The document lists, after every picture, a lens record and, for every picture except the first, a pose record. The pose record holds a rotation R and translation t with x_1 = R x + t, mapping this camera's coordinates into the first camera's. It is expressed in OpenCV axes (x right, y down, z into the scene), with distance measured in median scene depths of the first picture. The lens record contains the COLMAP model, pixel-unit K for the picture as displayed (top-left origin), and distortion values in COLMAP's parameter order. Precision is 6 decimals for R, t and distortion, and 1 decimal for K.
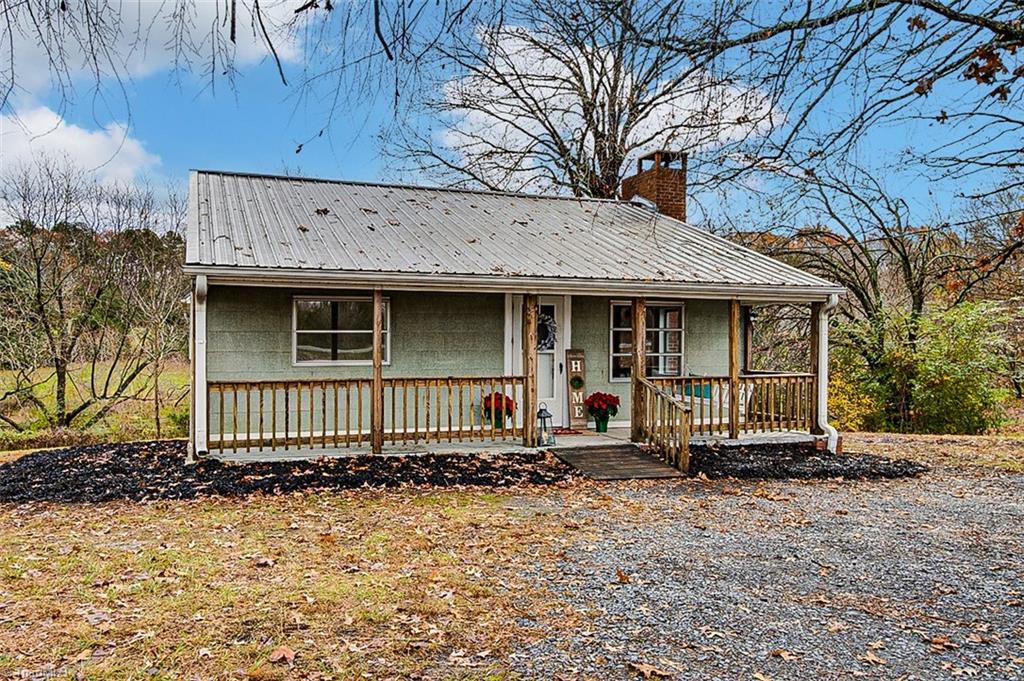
lens RADIAL K [[930.5, 0, 537.8], [0, 930.5, 367.7], [0, 0, 1]] dist [0.063693, 0.001557]
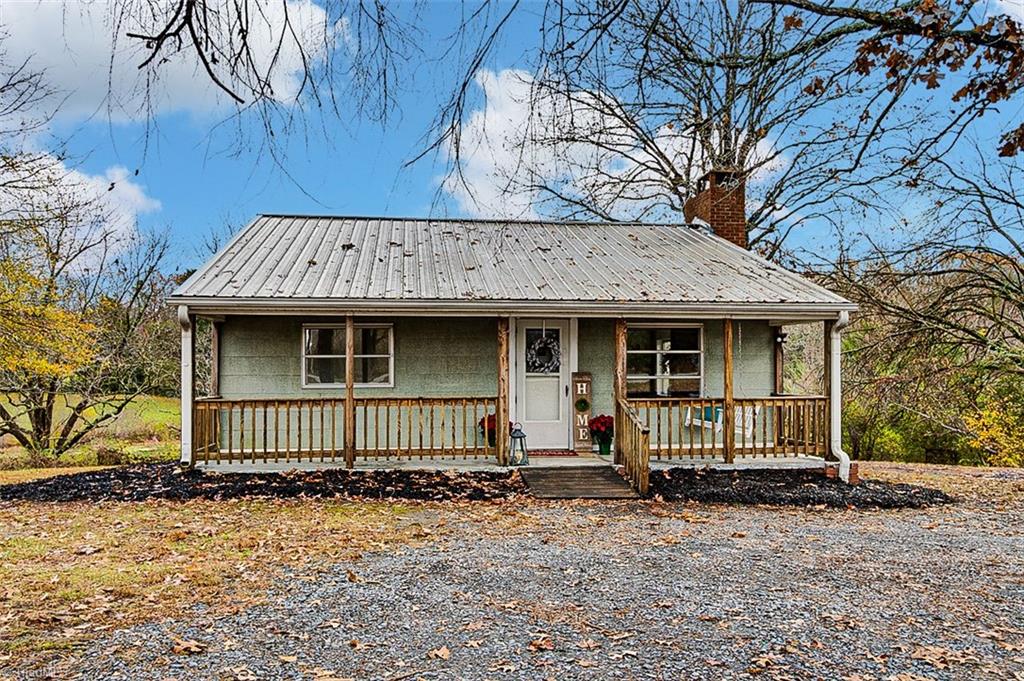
lens RADIAL K [[930.5, 0, 519.8], [0, 930.5, 375.6], [0, 0, 1]] dist [0.063693, 0.001557]
pose [[0.965890, -0.005473, -0.258896, 0.276878], [-0.001775, 0.999613, -0.027756, 0.014157], [0.258948, 0.027269, 0.965506, 0.013988]]
